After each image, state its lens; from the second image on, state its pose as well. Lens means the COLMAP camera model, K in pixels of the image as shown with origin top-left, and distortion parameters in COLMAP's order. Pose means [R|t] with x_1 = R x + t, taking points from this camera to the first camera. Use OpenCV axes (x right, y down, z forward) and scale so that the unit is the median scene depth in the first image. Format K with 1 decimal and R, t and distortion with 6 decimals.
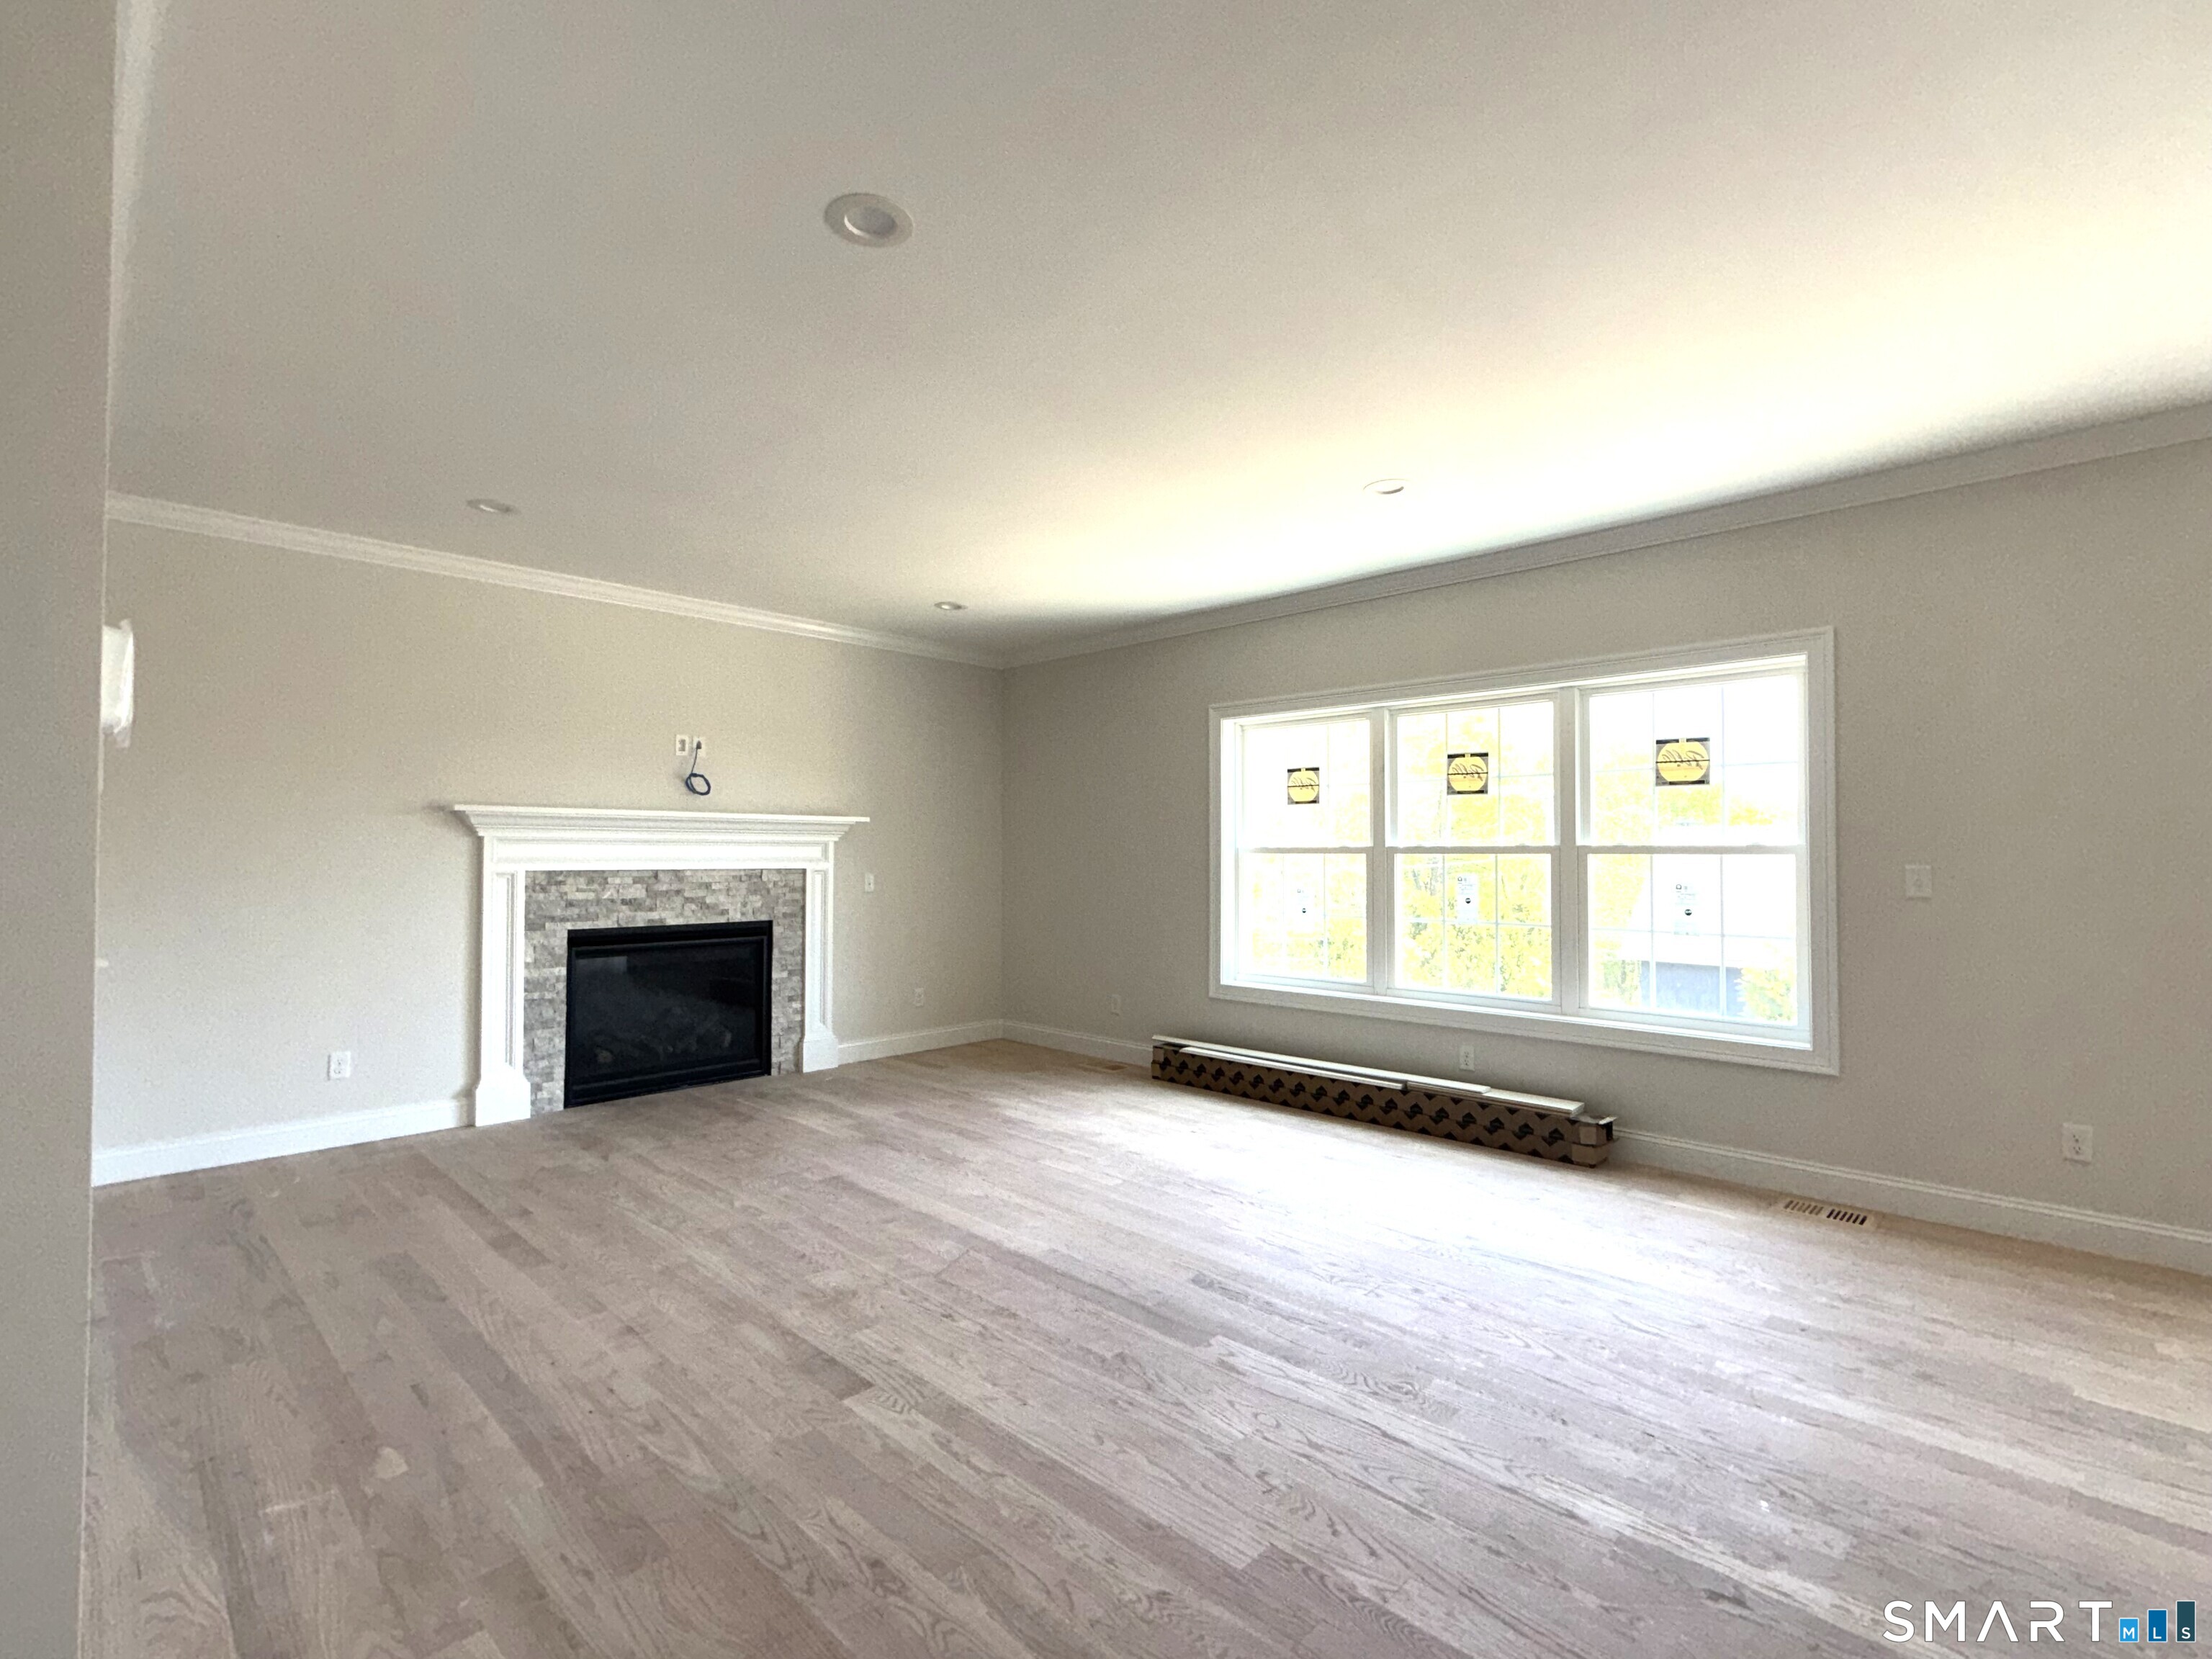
lens RADIAL K [[1023.3, 0, 1099.5], [0, 1023.3, 835.5], [0, 0, 1]] dist [0.000922, 0.000192]
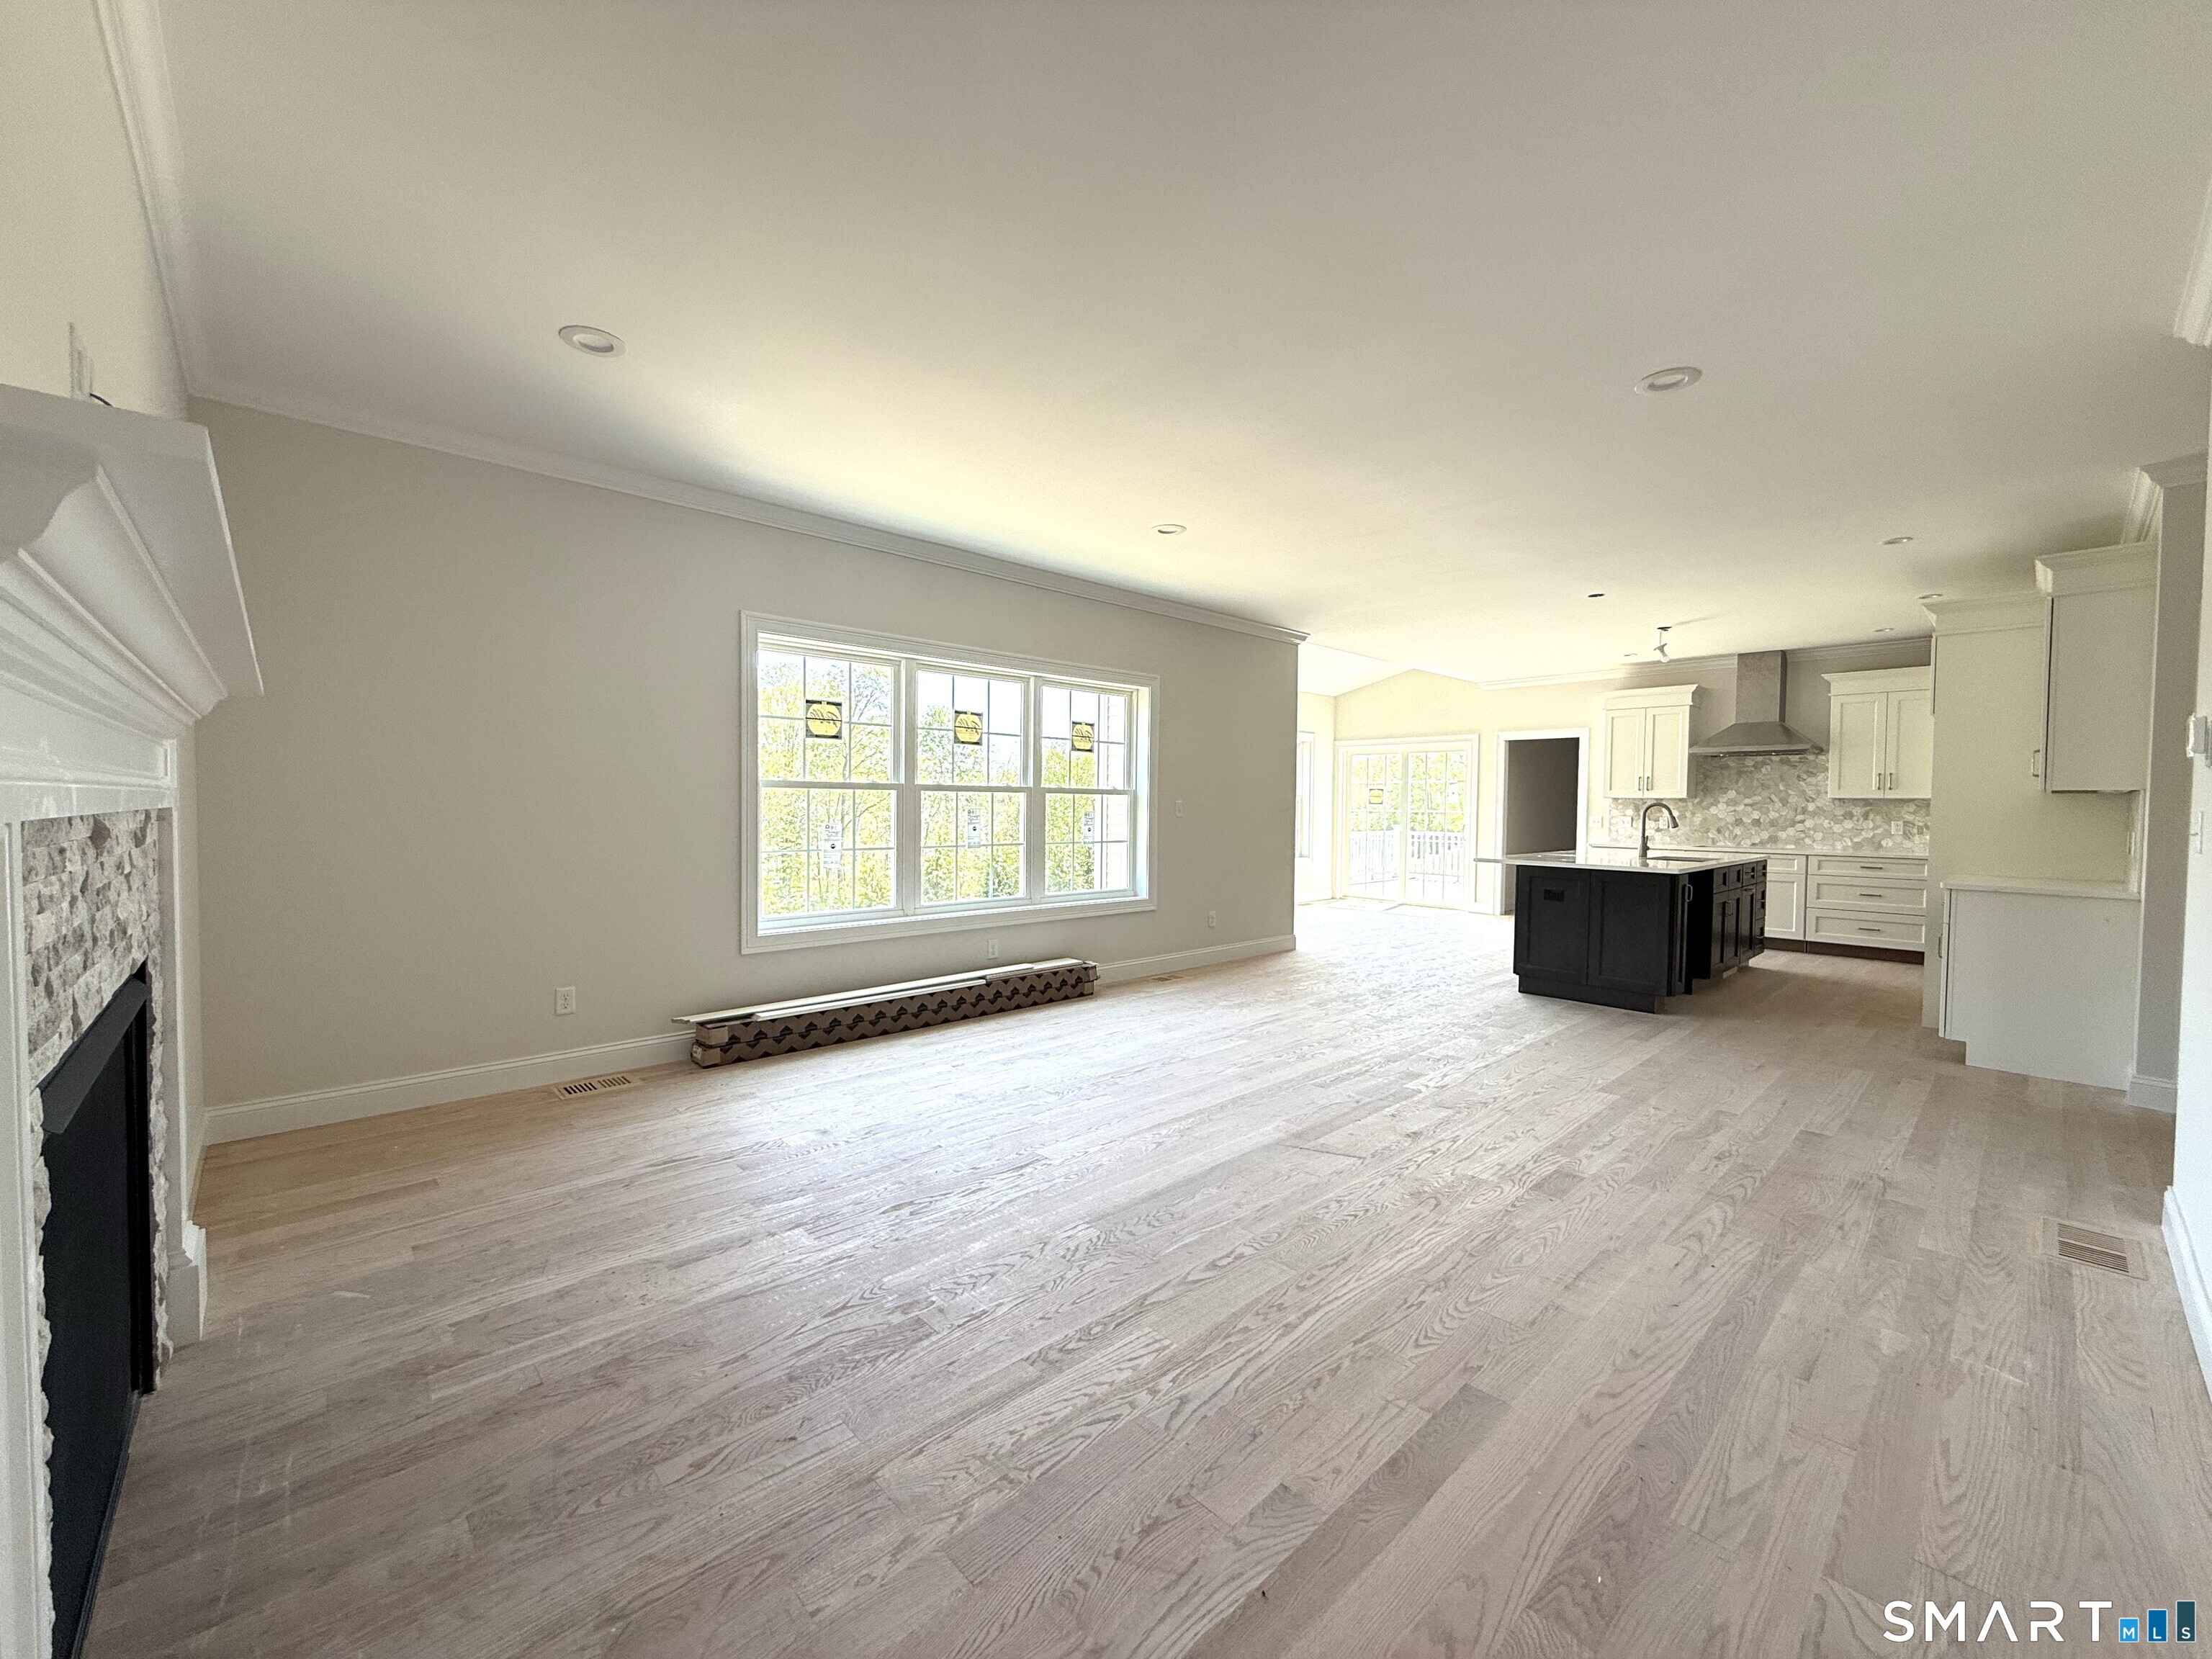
lens RADIAL K [[883.3, 0, 1091.3], [0, 883.3, 831.4], [0, 0, 1]] dist [-0.002254, 0.000554]
pose [[0.049992, -0.032794, 0.998211, -0.713890], [-0.029368, 0.998980, 0.034290, 0.024451], [-0.998318, -0.031029, 0.048978, 0.785539]]
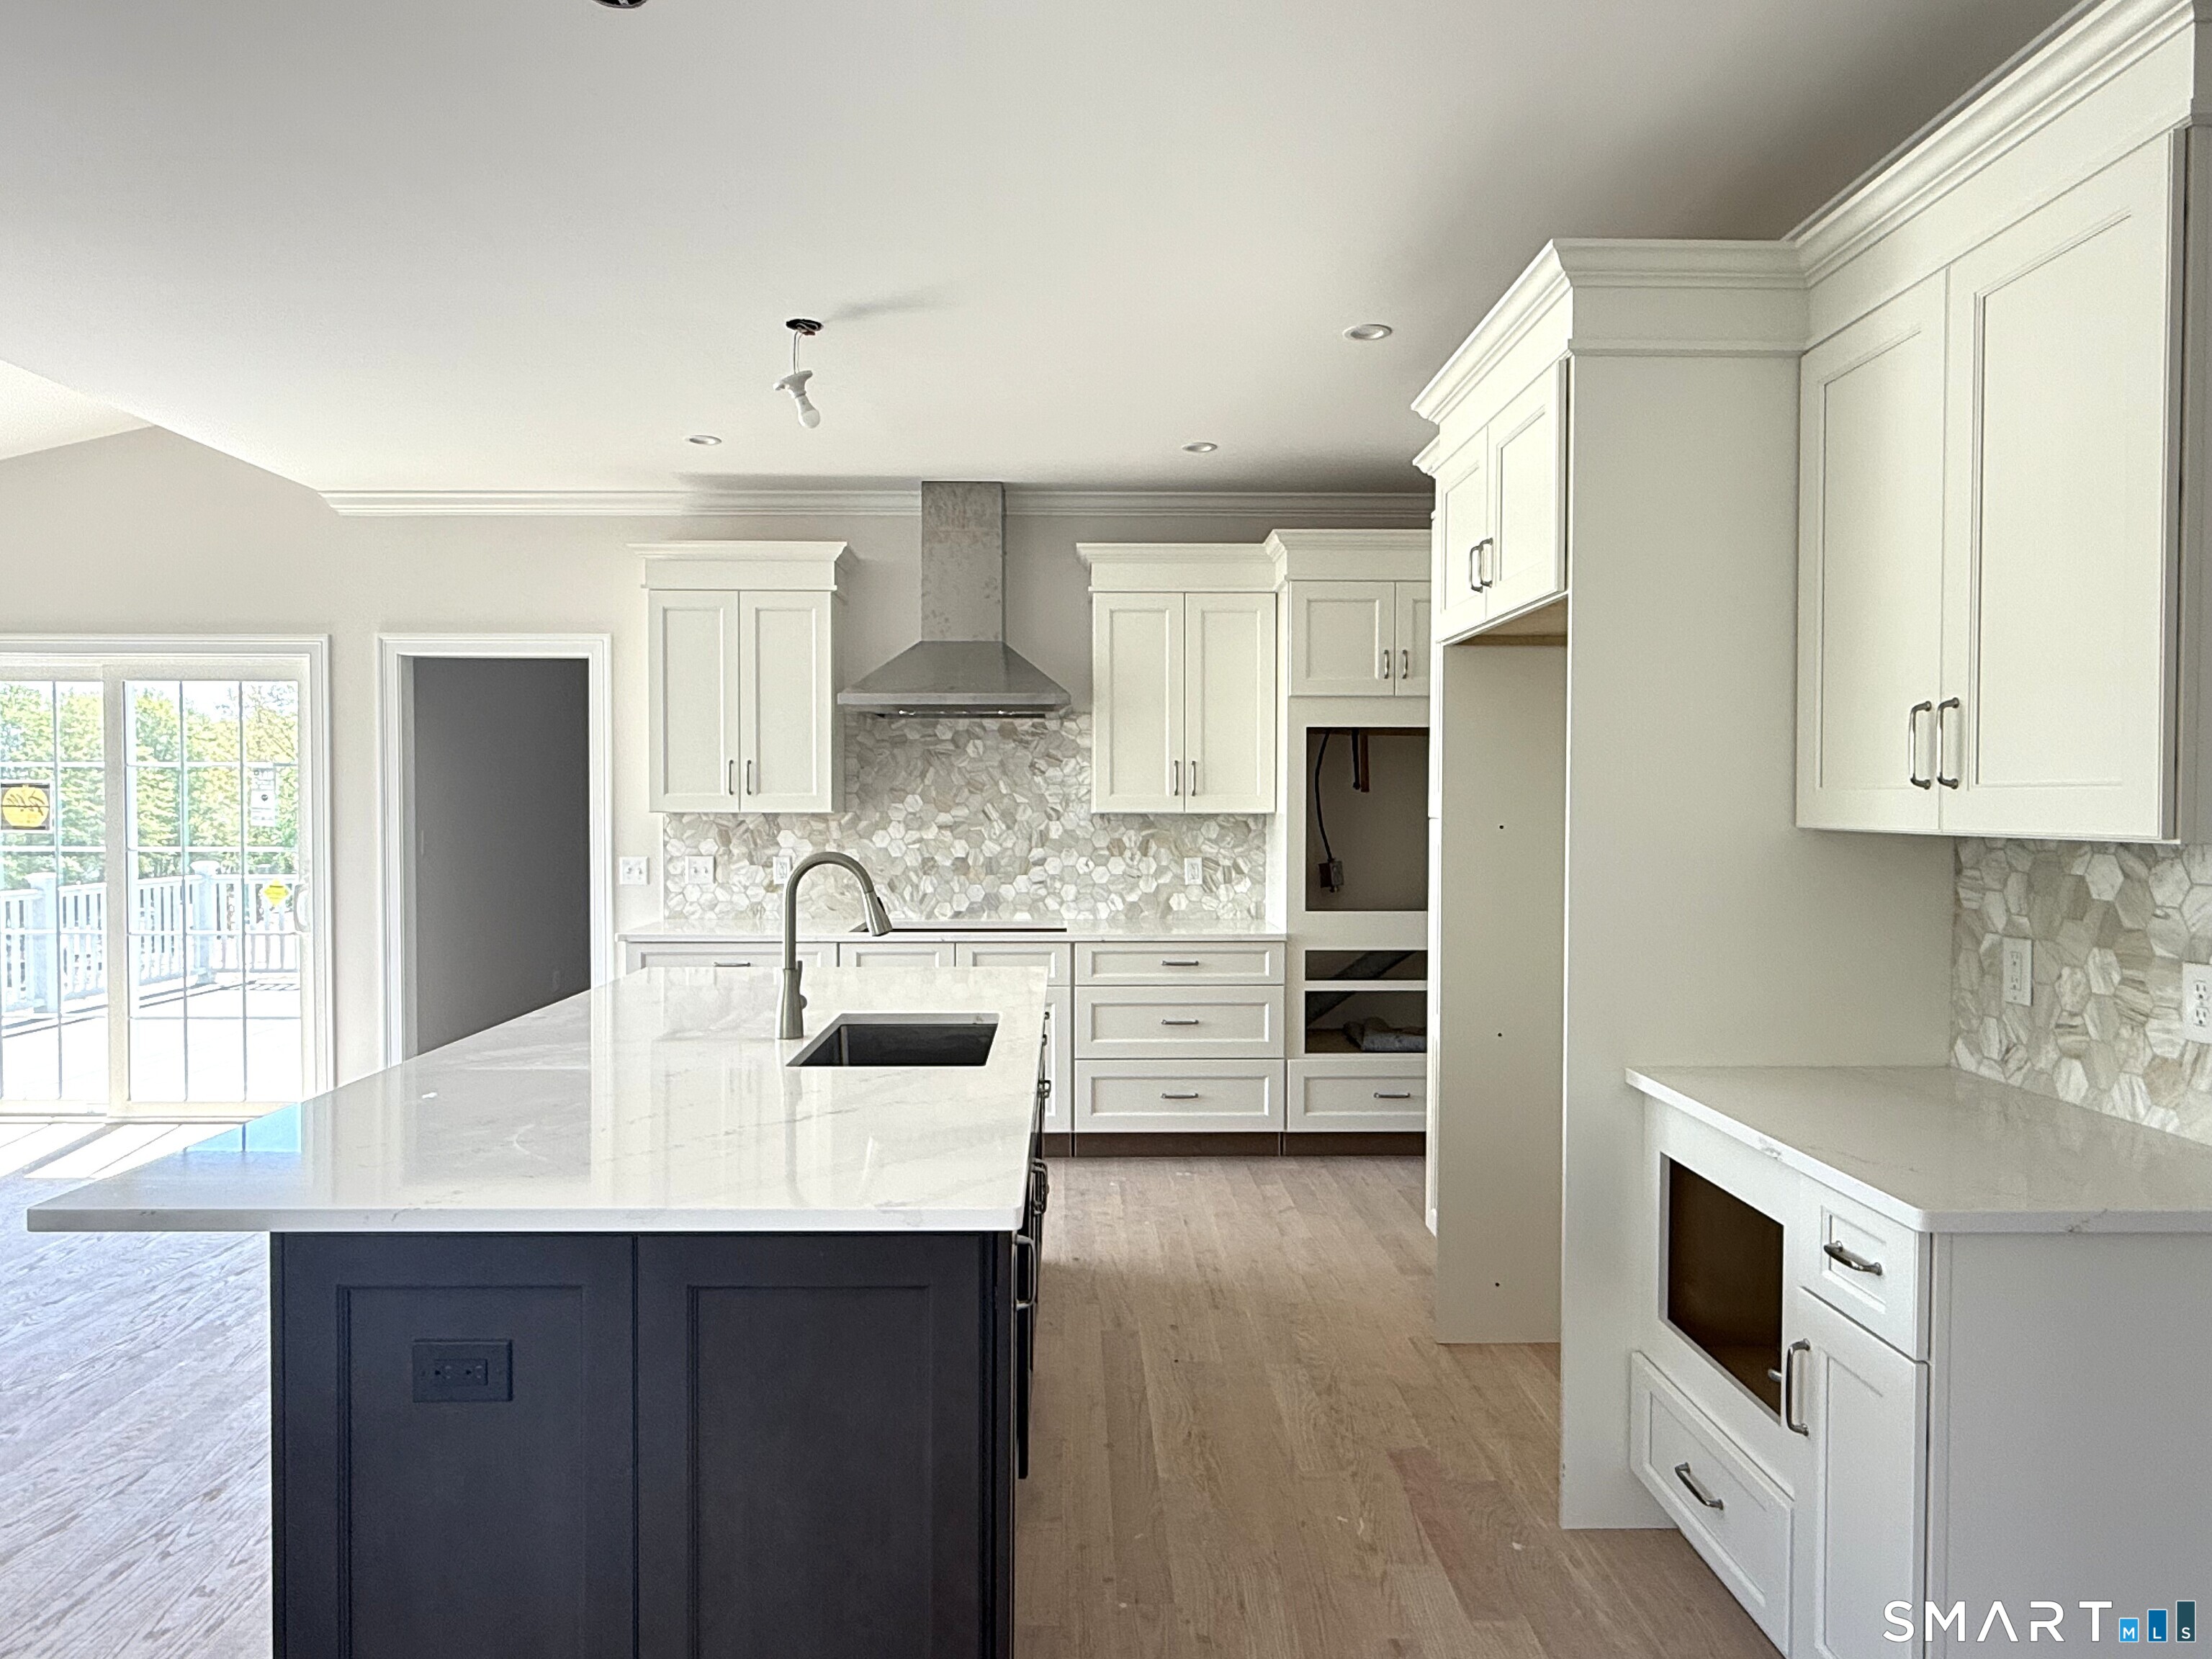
lens RADIAL K [[1400.5, 0, 1101.5], [0, 1400.5, 837.0], [0, 0, 1]] dist [0.009372, 0.000298]
pose [[-0.714424, -0.019932, 0.699429, 0.079687], [-0.016617, 0.999796, 0.011518, -0.011650], [-0.699516, -0.003393, -0.714609, 0.389507]]
